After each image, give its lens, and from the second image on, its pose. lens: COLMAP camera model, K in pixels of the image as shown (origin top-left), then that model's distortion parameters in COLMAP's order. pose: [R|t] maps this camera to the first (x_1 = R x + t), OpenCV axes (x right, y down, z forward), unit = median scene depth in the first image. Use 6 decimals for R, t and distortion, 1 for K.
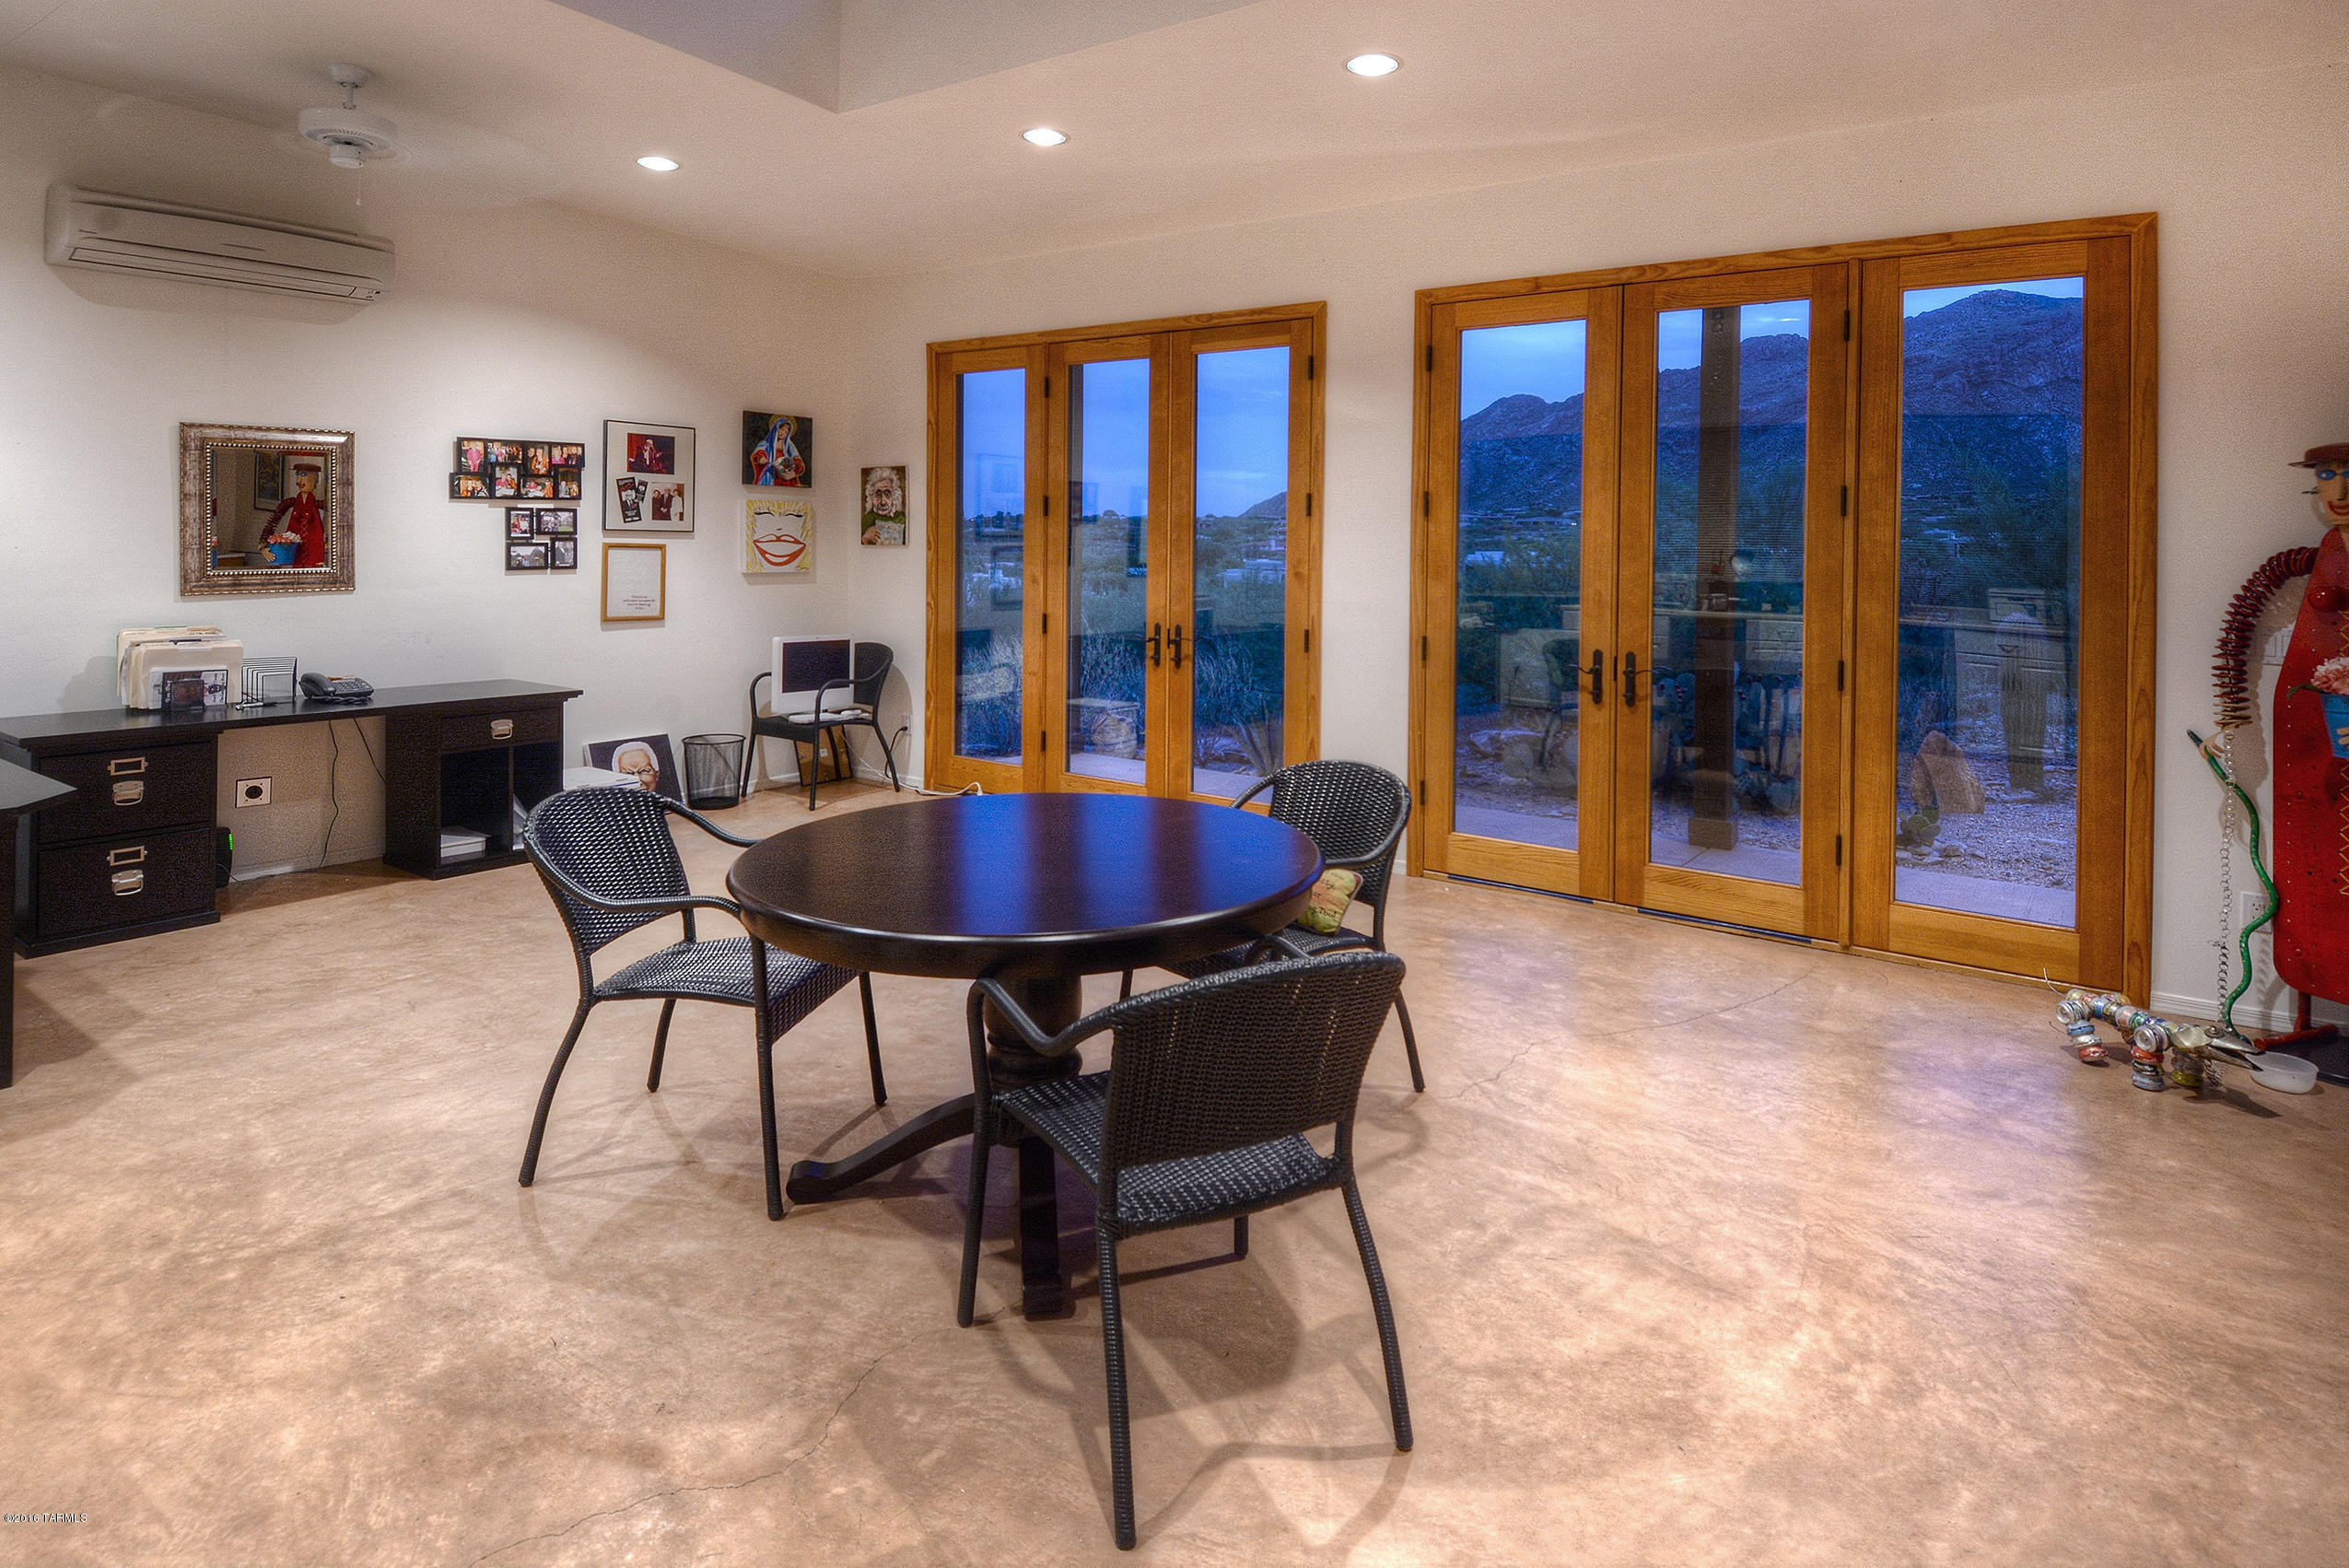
lens RADIAL K [[1264.4, 0, 1191.2], [0, 1264.4, 764.9], [0, 0, 1]] dist [0.028368, -0.032241]
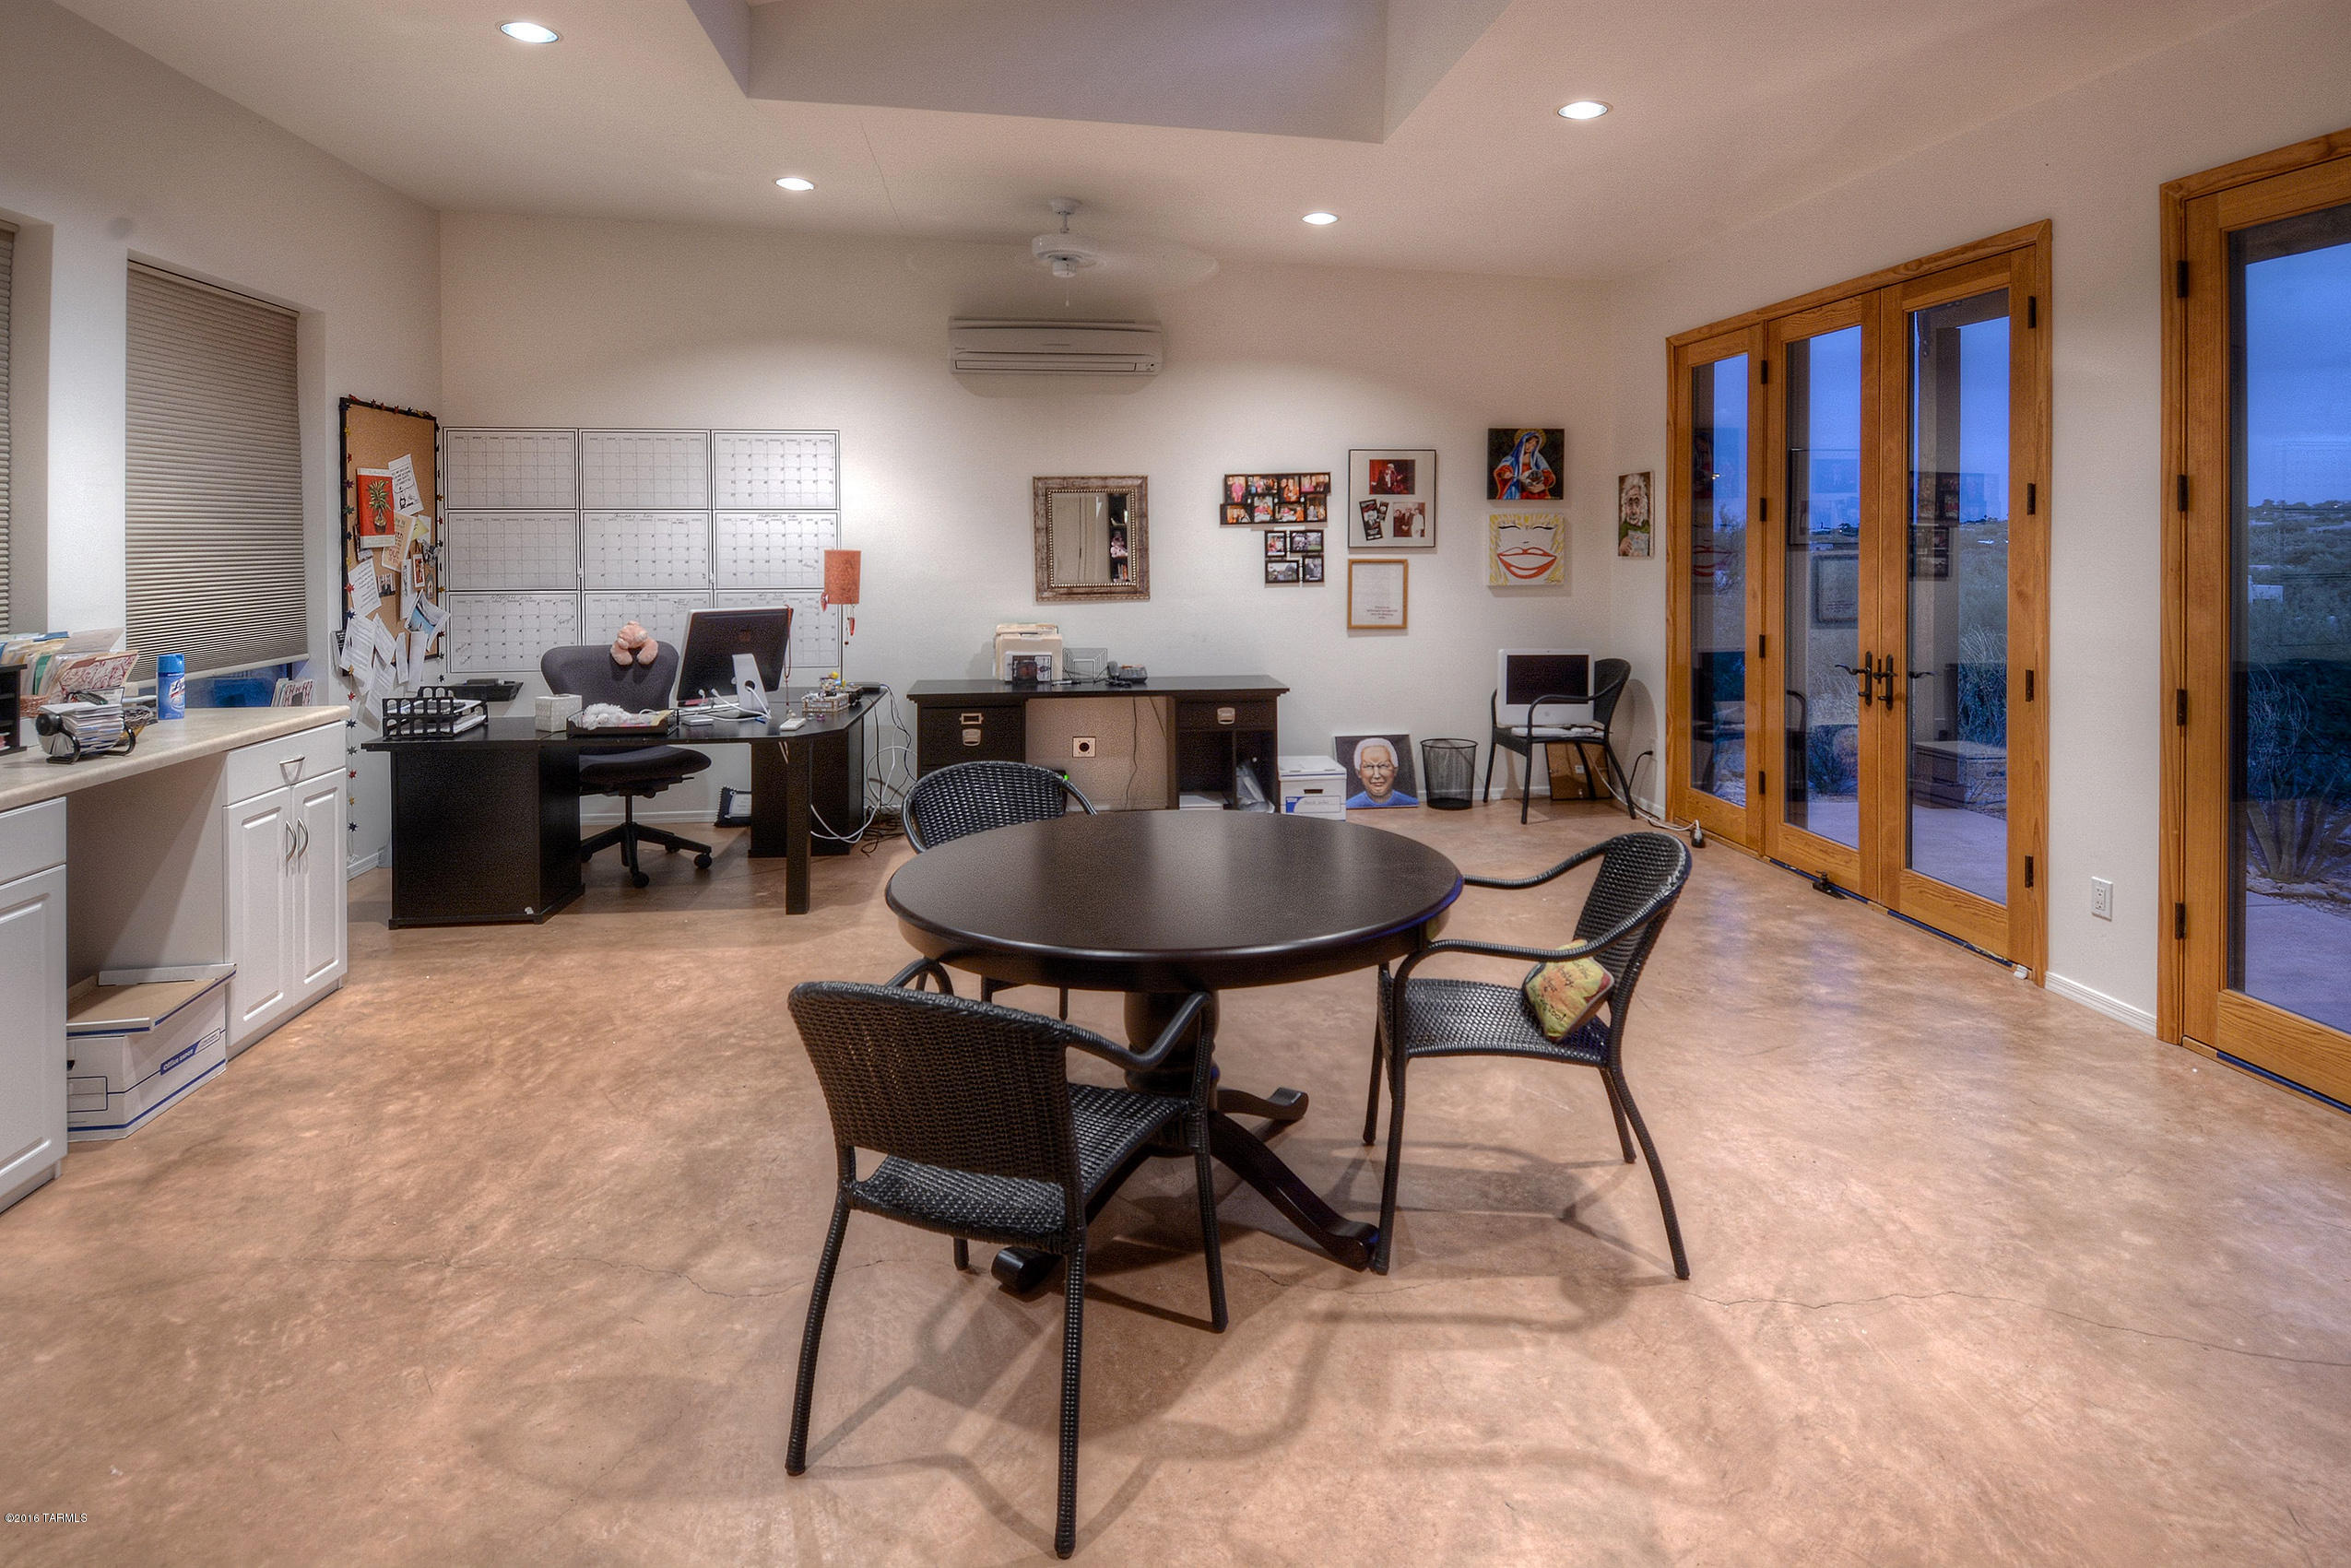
lens RADIAL K [[1265.3, 0, 1179.3], [0, 1265.3, 779.4], [0, 0, 1]] dist [0.028368, -0.032241]
pose [[0.686589, 0.117421, -0.717501, 0.270925], [-0.112744, 0.992129, 0.054478, -0.026864], [0.718251, 0.043490, 0.694423, 0.129806]]
